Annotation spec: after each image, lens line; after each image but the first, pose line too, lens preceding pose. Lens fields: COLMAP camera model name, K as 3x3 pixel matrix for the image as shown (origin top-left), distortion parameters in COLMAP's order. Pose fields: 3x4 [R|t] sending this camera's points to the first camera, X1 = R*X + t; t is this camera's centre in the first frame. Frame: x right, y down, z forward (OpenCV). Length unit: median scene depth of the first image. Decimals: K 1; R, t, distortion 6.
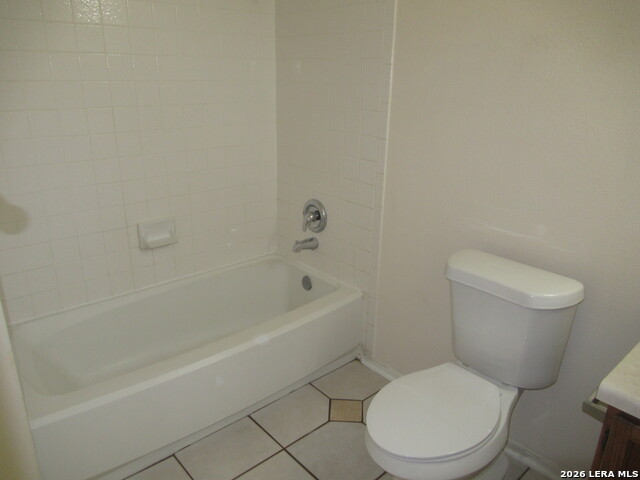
lens RADIAL K [[474.9, 0, 321.6], [0, 474.9, 241.0], [0, 0, 1]] dist [-0.011675, 0.009567]
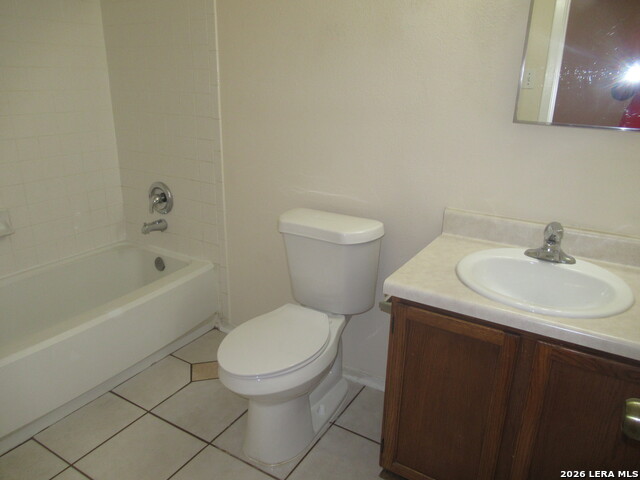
lens RADIAL K [[474.9, 0, 318.9], [0, 474.9, 237.8], [0, 0, 1]] dist [-0.011675, 0.009567]
pose [[0.956376, -0.095503, 0.276085, 0.024515], [0.097440, 0.995219, 0.006729, 0.069104], [-0.275408, 0.020466, 0.961110, -0.107521]]
